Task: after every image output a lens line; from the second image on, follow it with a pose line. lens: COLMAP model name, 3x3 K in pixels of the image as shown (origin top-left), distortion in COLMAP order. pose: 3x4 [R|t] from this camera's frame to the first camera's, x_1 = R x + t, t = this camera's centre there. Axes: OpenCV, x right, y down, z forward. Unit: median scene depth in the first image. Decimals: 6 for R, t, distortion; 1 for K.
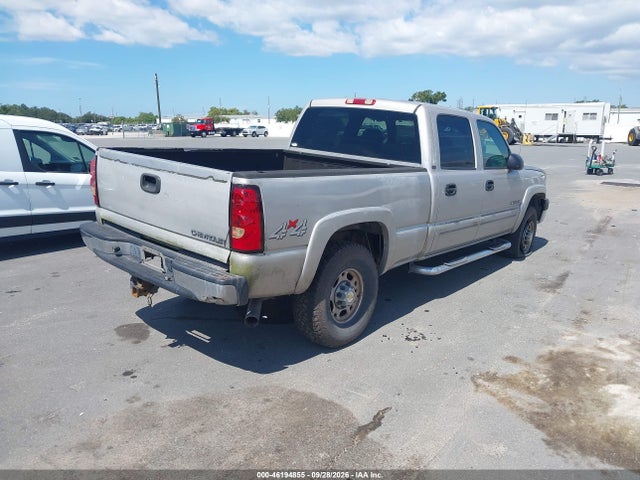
lens RADIAL K [[511.6, 0, 315.7], [0, 511.6, 238.6], [0, 0, 1]] dist [0.011600, -0.007019]
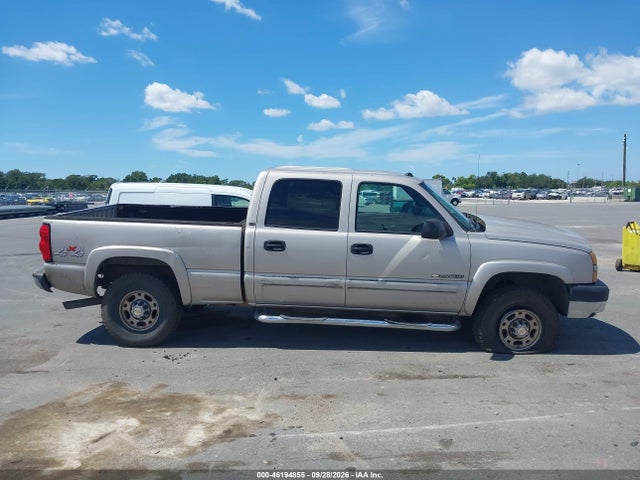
lens RADIAL K [[515.8, 0, 320.0], [0, 515.8, 240.0], [0, 0, 1]] dist [0.002024, 0.001577]
pose [[0.610033, 0.064922, -0.789712, 1.224633], [-0.160588, 0.986085, -0.042985, -0.079313], [0.775932, 0.153041, 0.611970, 0.424068]]
